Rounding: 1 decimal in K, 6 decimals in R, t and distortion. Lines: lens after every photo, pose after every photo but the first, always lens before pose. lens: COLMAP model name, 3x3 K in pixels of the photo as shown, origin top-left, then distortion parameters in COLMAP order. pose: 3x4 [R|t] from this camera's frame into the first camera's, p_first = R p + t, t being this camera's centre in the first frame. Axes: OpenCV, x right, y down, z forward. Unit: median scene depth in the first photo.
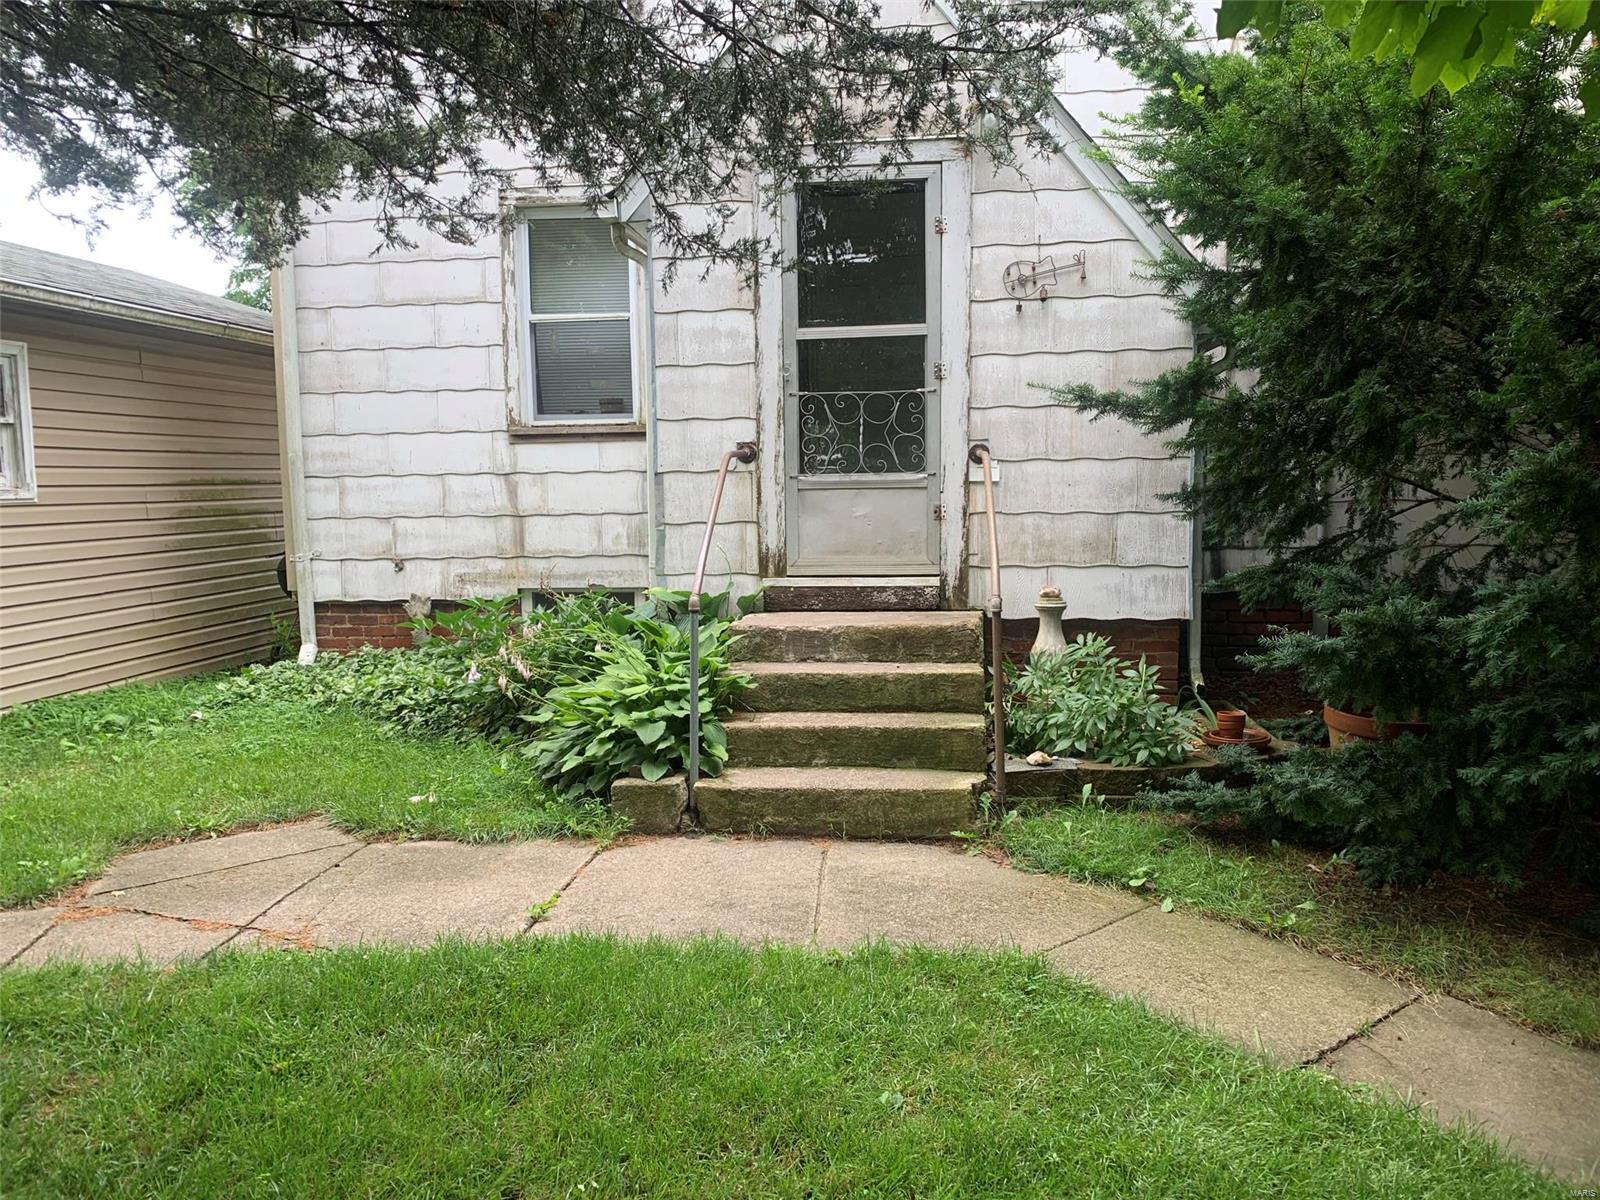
lens RADIAL K [[1199.8, 0, 800.6], [0, 1199.8, 596.0], [0, 0, 1]] dist [0.020785, -0.043290]
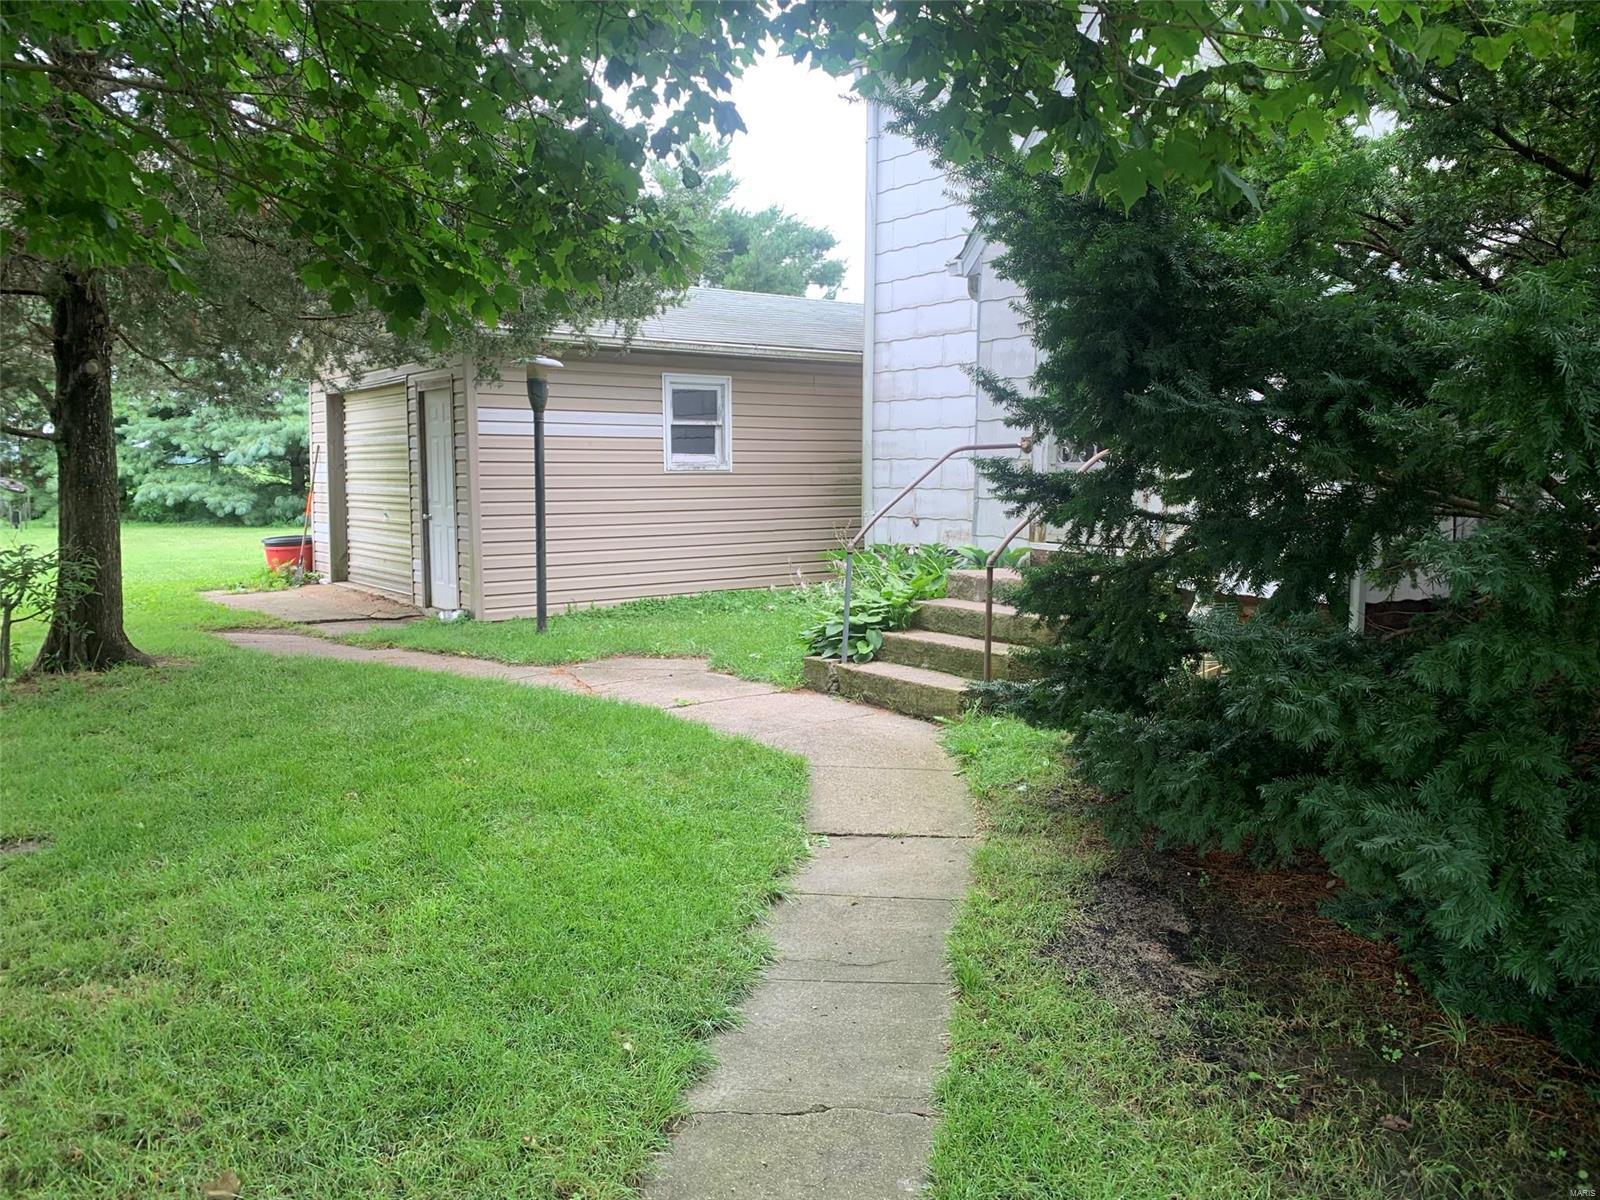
lens RADIAL K [[1199.8, 0, 798.4], [0, 1199.8, 601.6], [0, 0, 1]] dist [0.020785, -0.043290]
pose [[0.681722, 0.099718, -0.724783, 0.653718], [-0.080285, 0.994881, 0.061364, -0.009593], [0.727192, 0.016356, 0.686239, -0.067374]]
